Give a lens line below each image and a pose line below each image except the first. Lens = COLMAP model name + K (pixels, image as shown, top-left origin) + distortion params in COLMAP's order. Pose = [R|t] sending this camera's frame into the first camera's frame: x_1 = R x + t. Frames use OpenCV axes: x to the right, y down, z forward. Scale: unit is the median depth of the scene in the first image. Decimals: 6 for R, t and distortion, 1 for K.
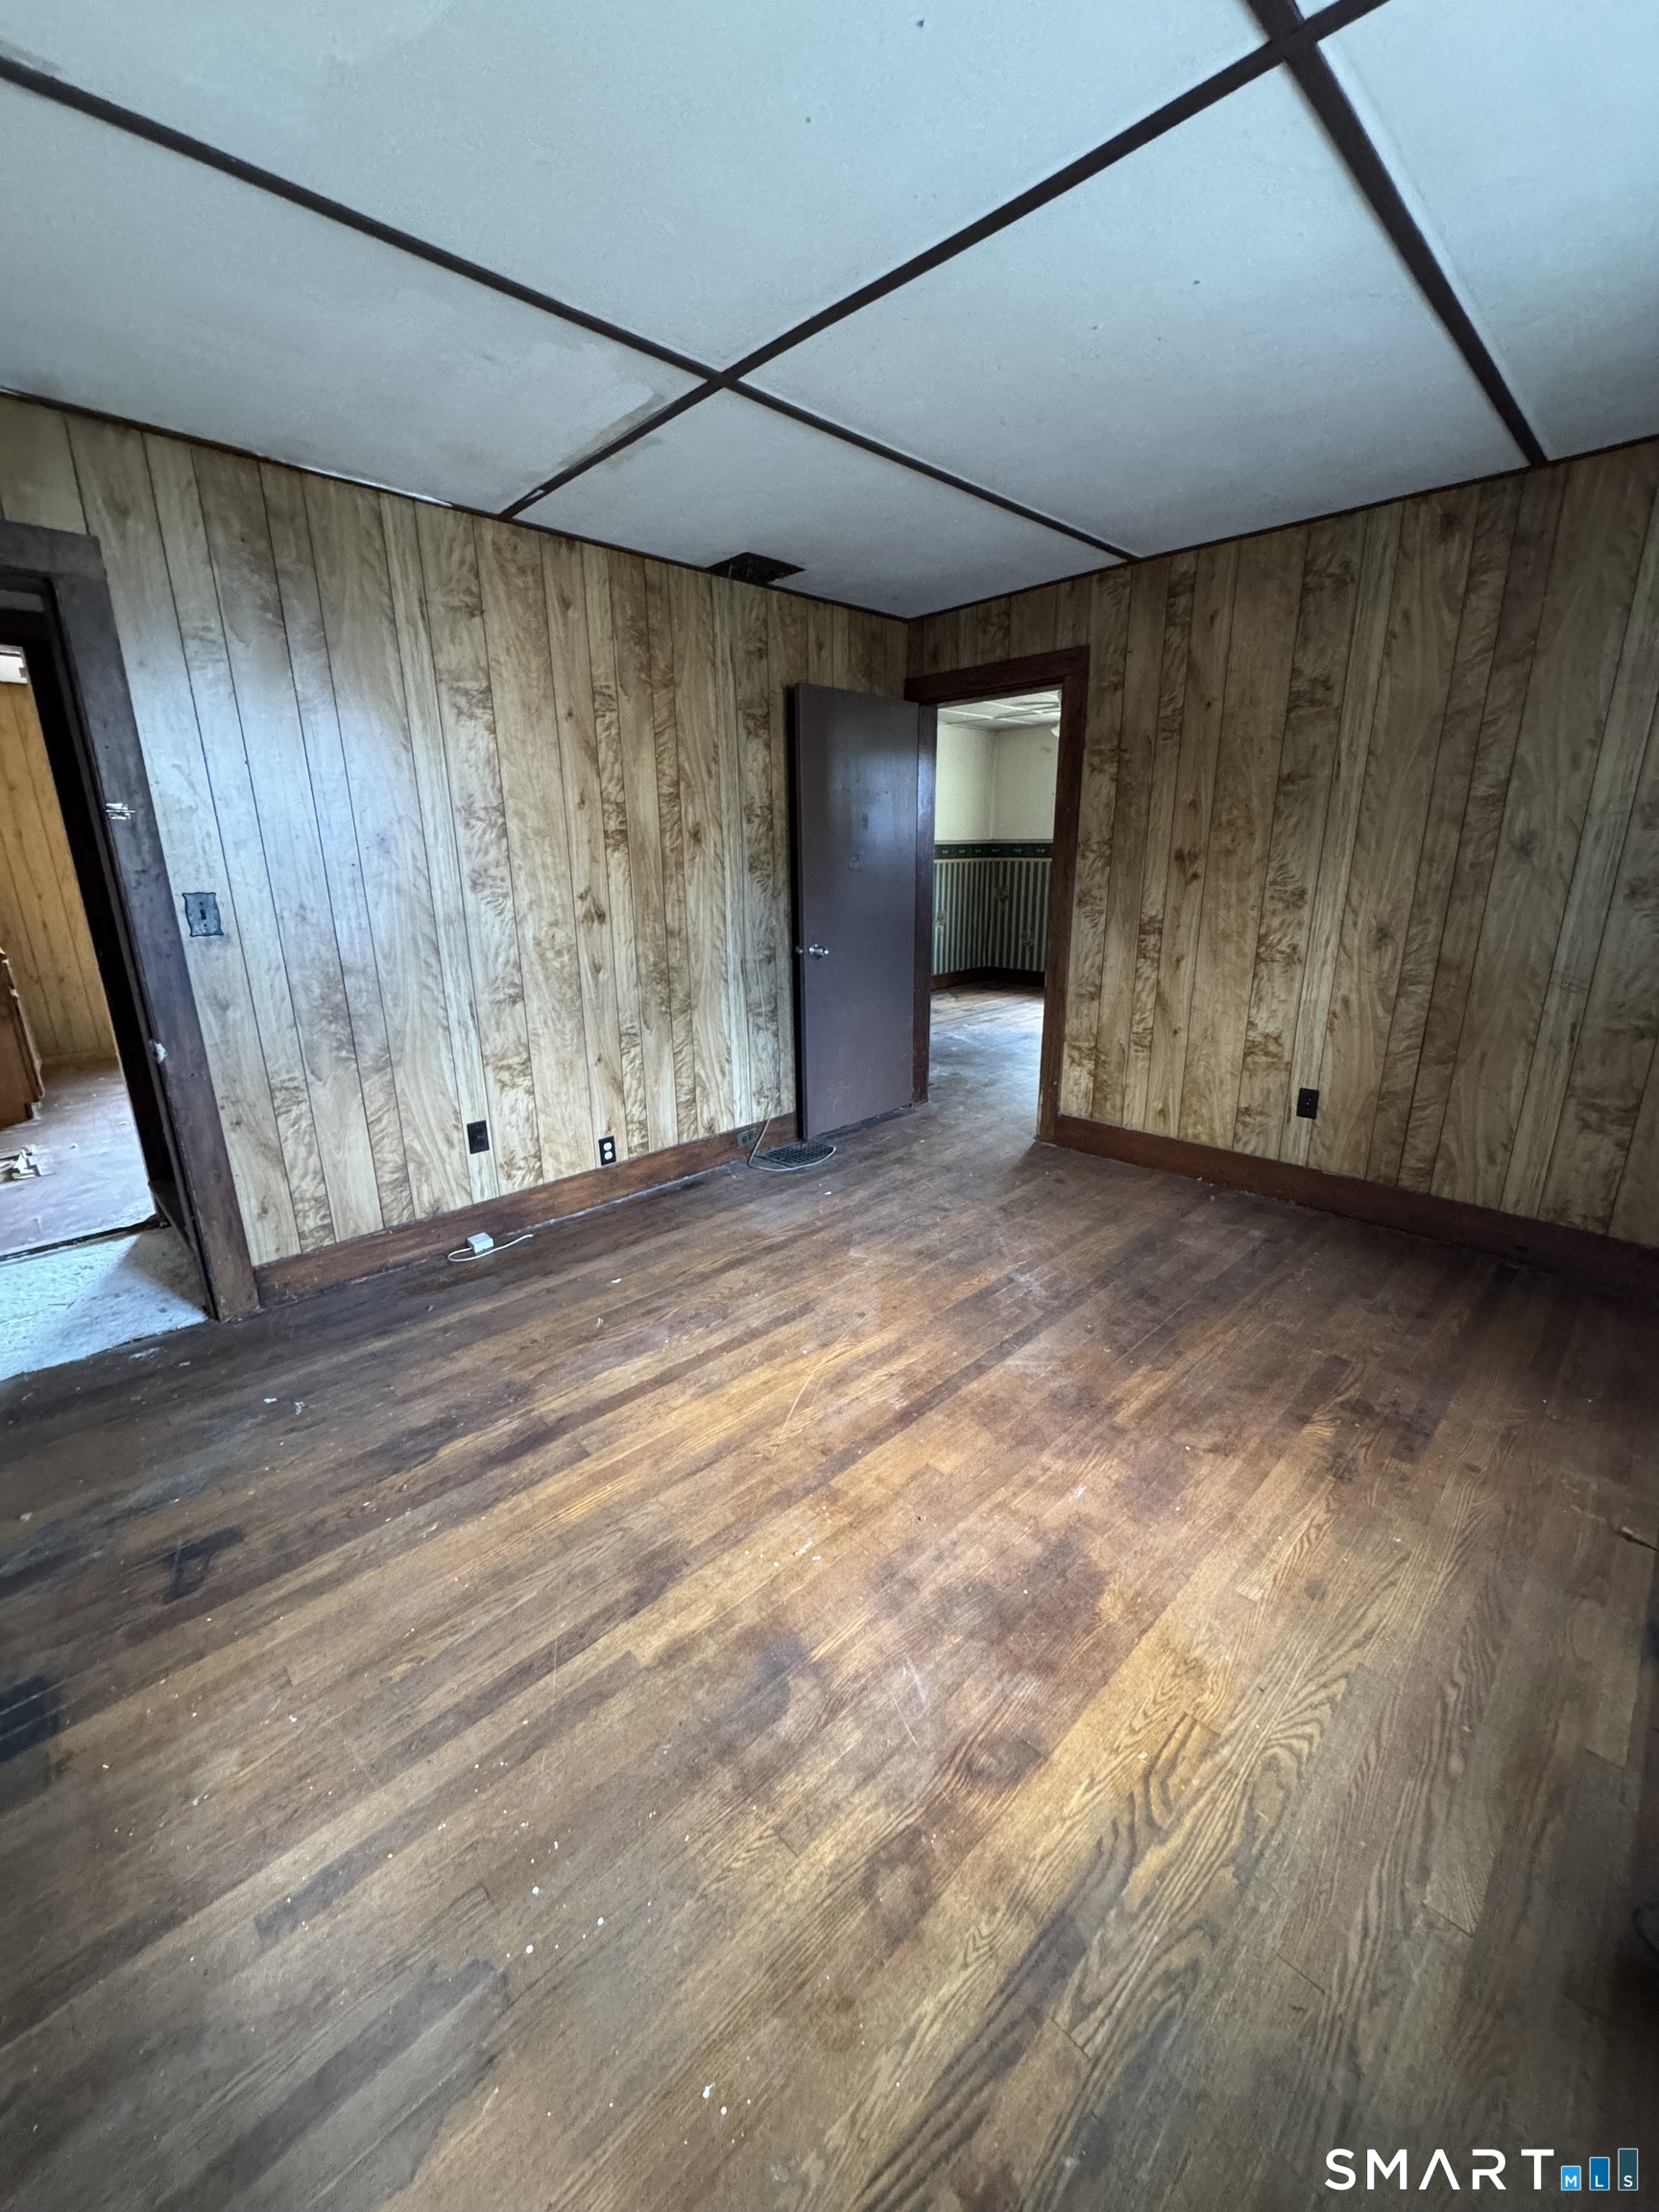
lens RADIAL K [[880.2, 0, 827.5], [0, 880.2, 1103.9], [0, 0, 1]] dist [-0.004364, 0.000967]
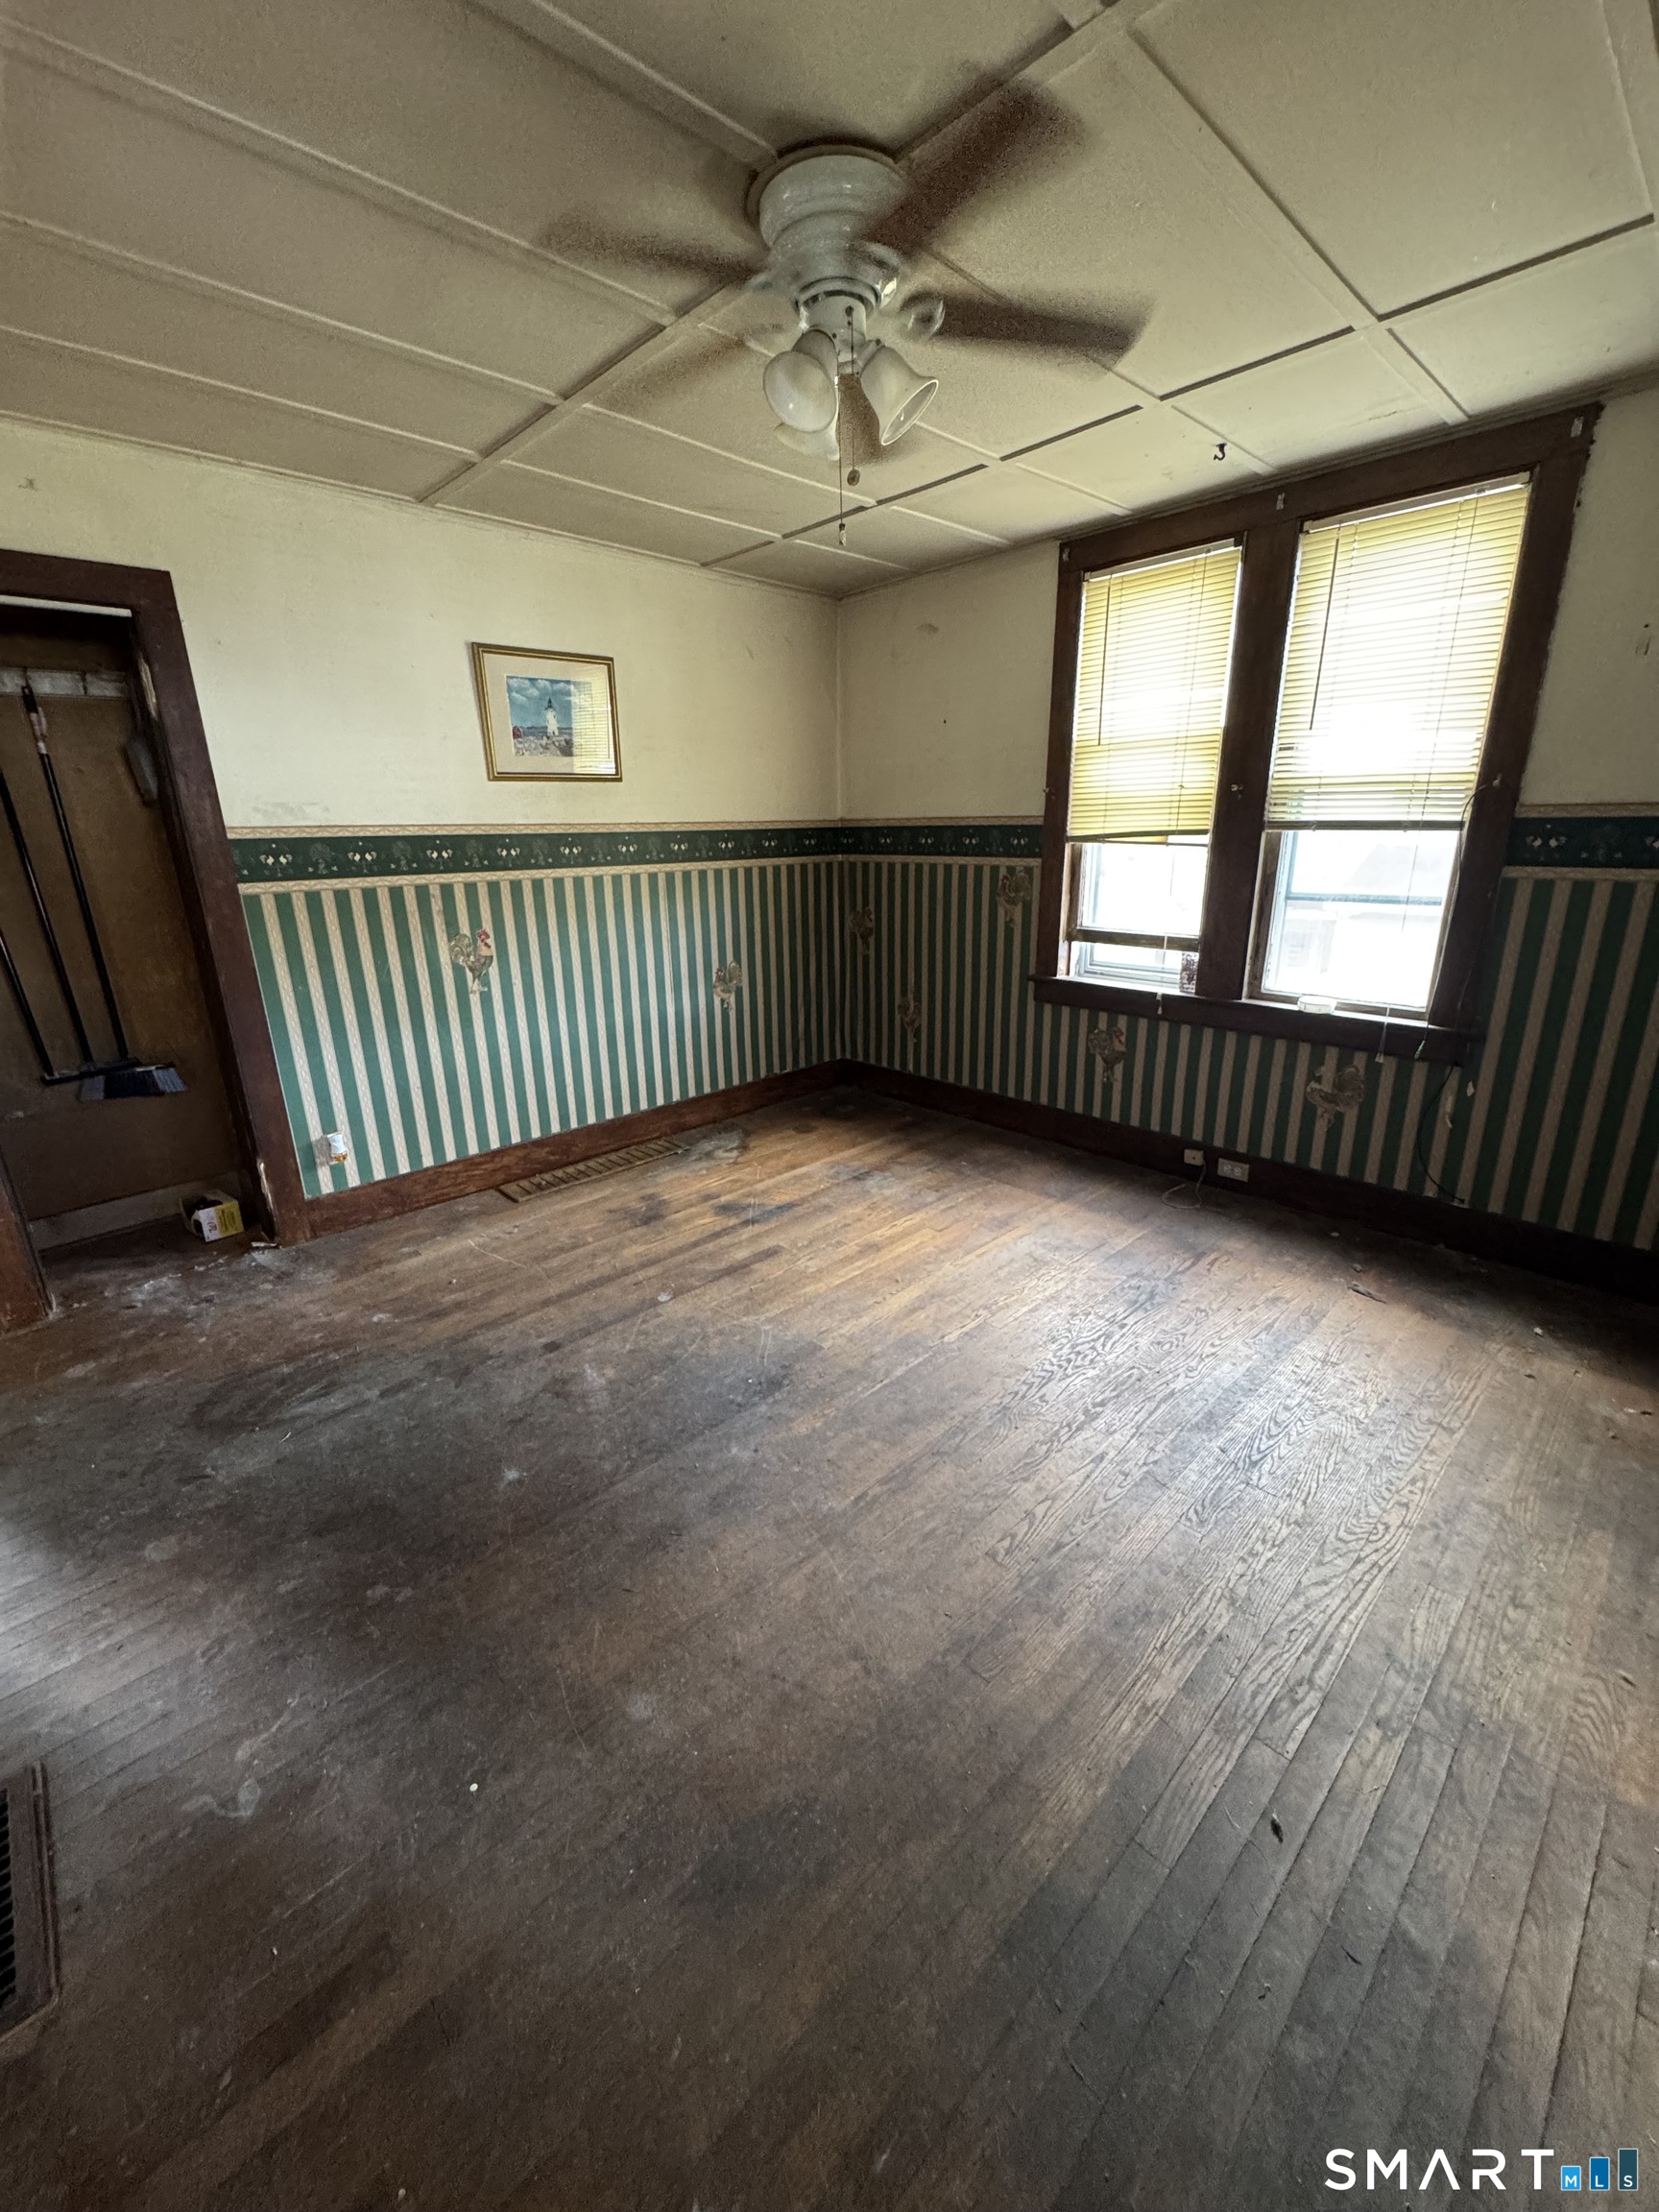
lens RADIAL K [[880.2, 0, 827.5], [0, 880.2, 1103.9], [0, 0, 1]] dist [-0.004364, 0.000967]
pose [[0.999772, -0.004917, -0.020760, 0.630830], [0.005321, 0.999797, 0.019443, -0.482858], [0.020661, -0.019549, 0.999595, 1.617396]]
